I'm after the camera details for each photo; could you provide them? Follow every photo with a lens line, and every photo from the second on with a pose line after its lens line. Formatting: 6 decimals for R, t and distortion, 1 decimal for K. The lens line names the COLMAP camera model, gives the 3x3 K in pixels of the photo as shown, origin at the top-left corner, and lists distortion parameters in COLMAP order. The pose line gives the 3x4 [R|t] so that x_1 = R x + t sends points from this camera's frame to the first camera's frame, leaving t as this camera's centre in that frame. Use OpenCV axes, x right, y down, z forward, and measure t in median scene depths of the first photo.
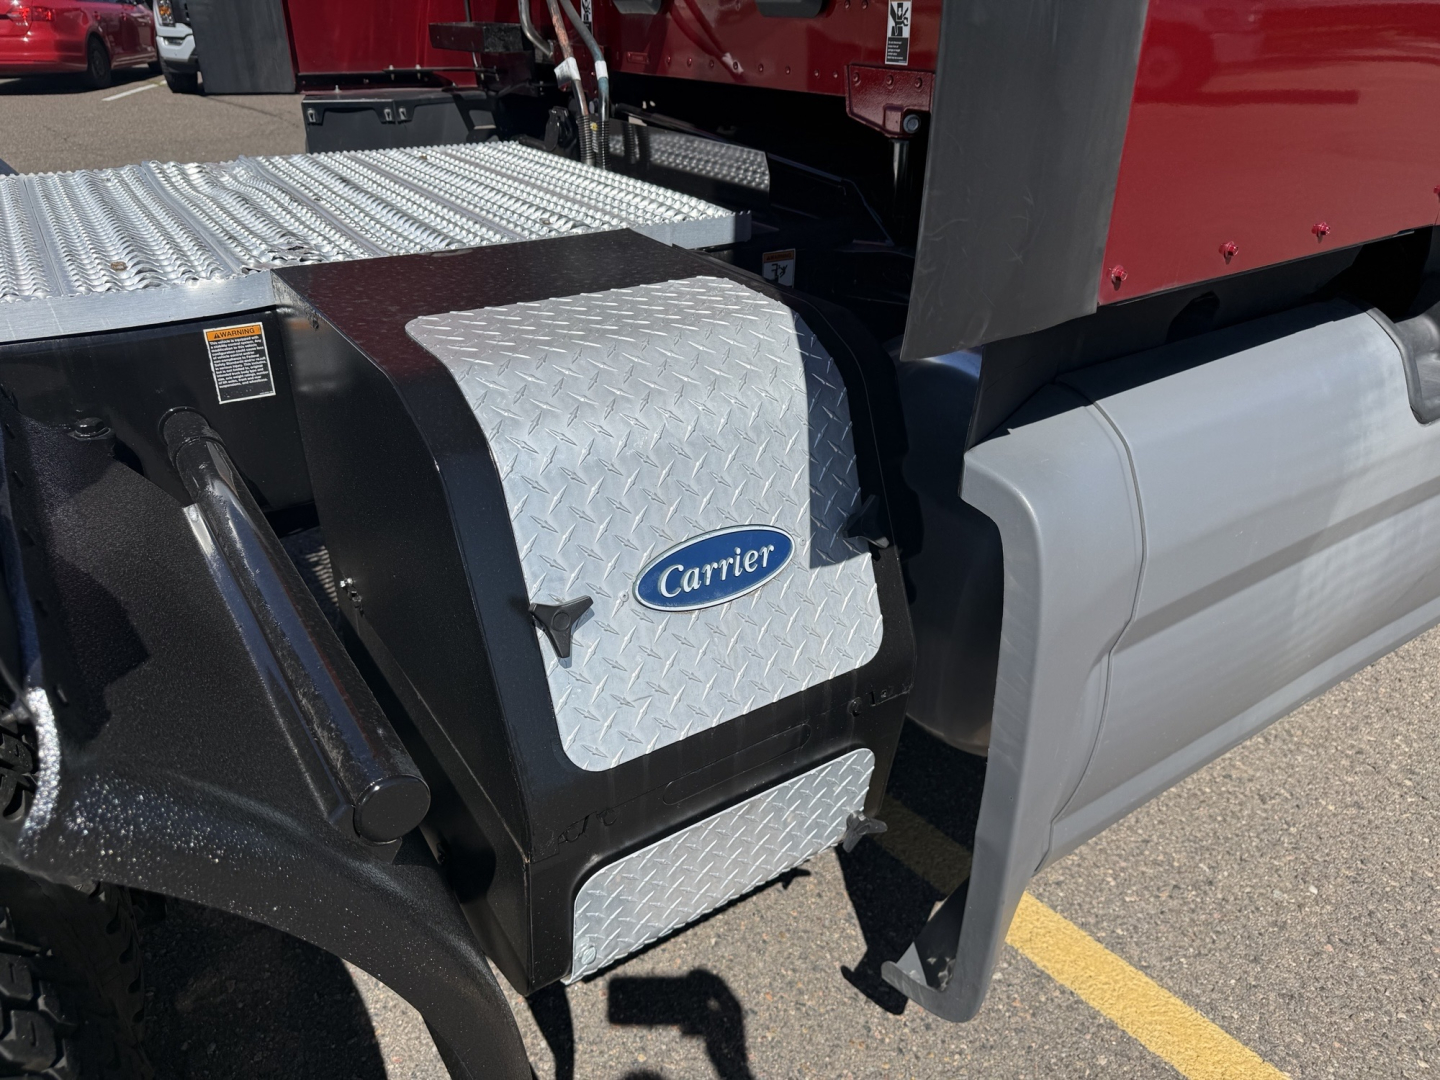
lens RADIAL K [[1017.9, 0, 720.0], [0, 1017.9, 540.0], [0, 0, 1]] dist [0.031600, -0.028793]
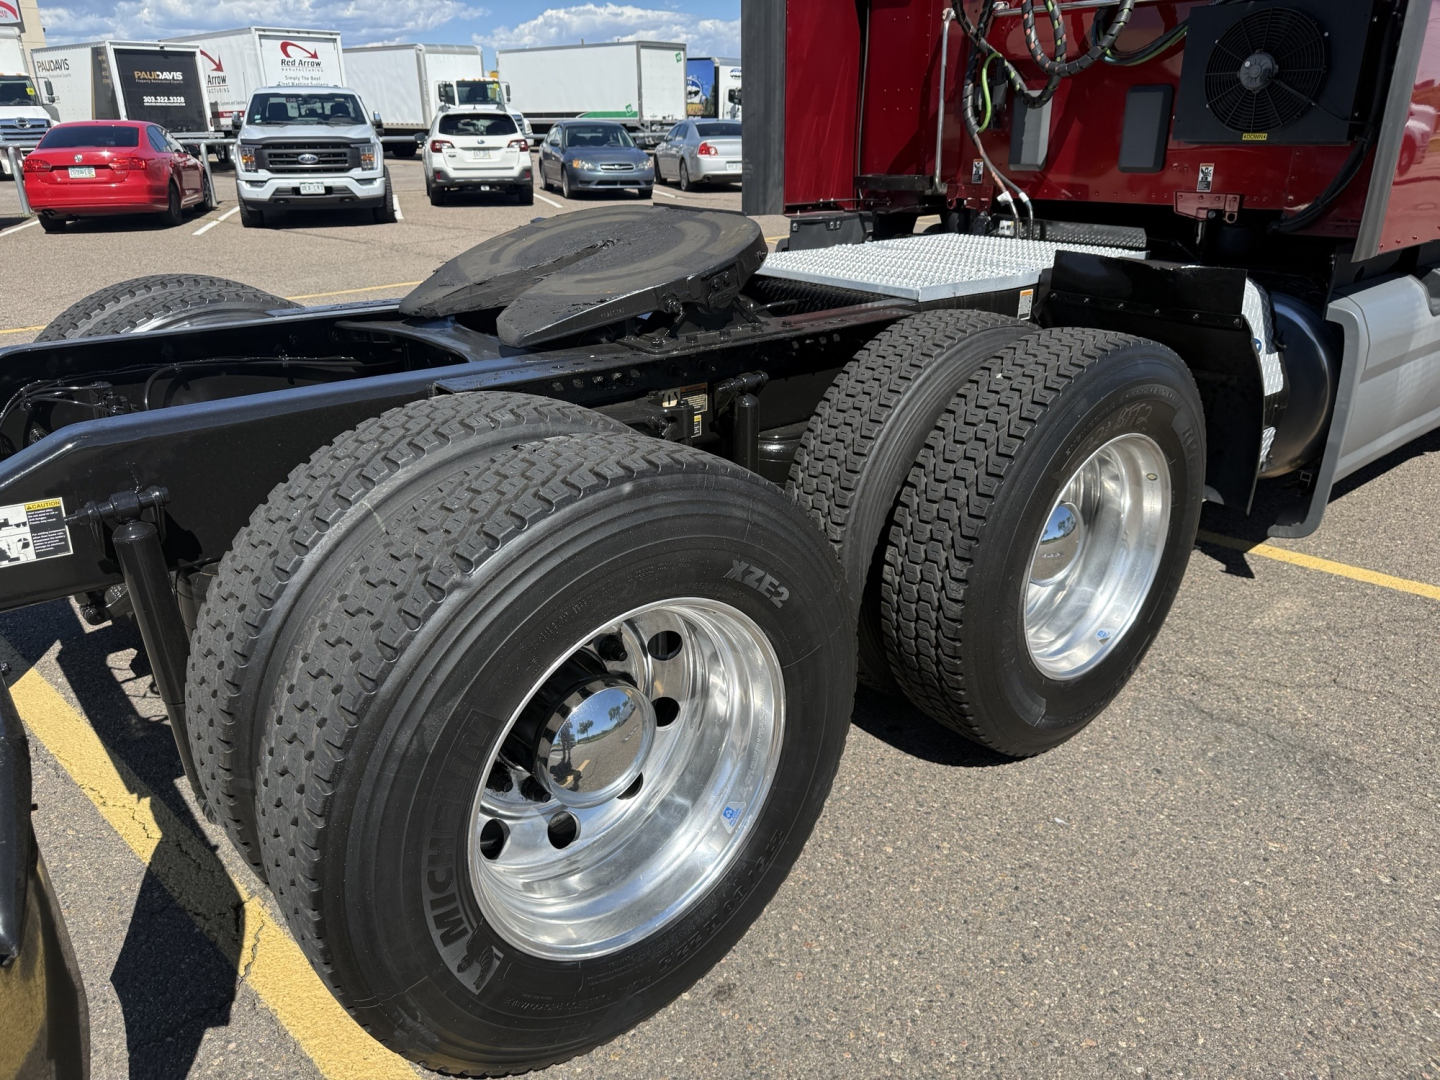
lens RADIAL K [[1017.9, 0, 720.0], [0, 1017.9, 540.0], [0, 0, 1]] dist [0.031600, -0.028793]
pose [[0.993192, -0.056623, 0.101804, -0.976475], [0.067082, 0.992475, -0.102438, 0.409655], [-0.095238, 0.108570, 0.989516, -0.936111]]
